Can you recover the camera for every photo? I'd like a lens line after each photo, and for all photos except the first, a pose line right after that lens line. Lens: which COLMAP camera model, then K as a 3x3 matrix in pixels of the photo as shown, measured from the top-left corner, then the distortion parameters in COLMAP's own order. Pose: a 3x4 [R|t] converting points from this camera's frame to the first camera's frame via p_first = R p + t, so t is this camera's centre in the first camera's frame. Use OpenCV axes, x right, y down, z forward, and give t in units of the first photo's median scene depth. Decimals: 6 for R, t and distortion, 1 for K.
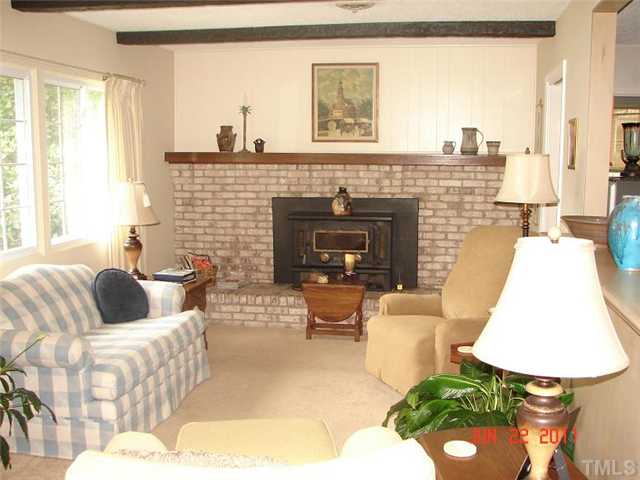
lens RADIAL K [[724.3, 0, 319.1], [0, 724.3, 241.3], [0, 0, 1]] dist [-0.117400, 0.000000]
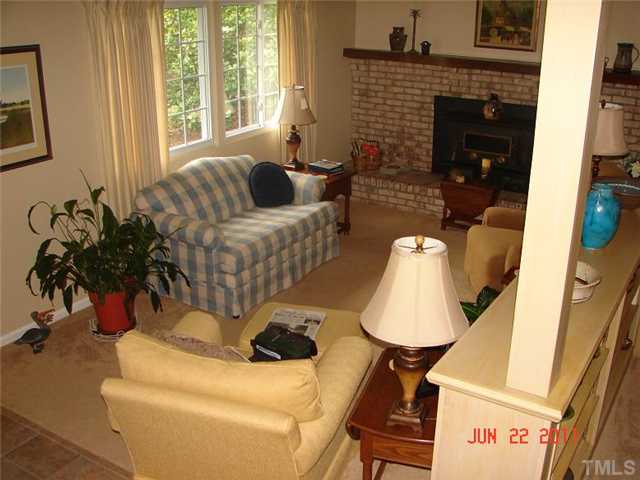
lens RADIAL K [[724.3, 0, 321.3], [0, 724.3, 239.6], [0, 0, 1]] dist [-0.117400, 0.000000]
pose [[0.928662, 0.137414, -0.344536, 0.189734], [-0.056351, 0.970332, 0.235117, -0.100081], [0.366623, -0.198929, 0.908854, -0.101050]]
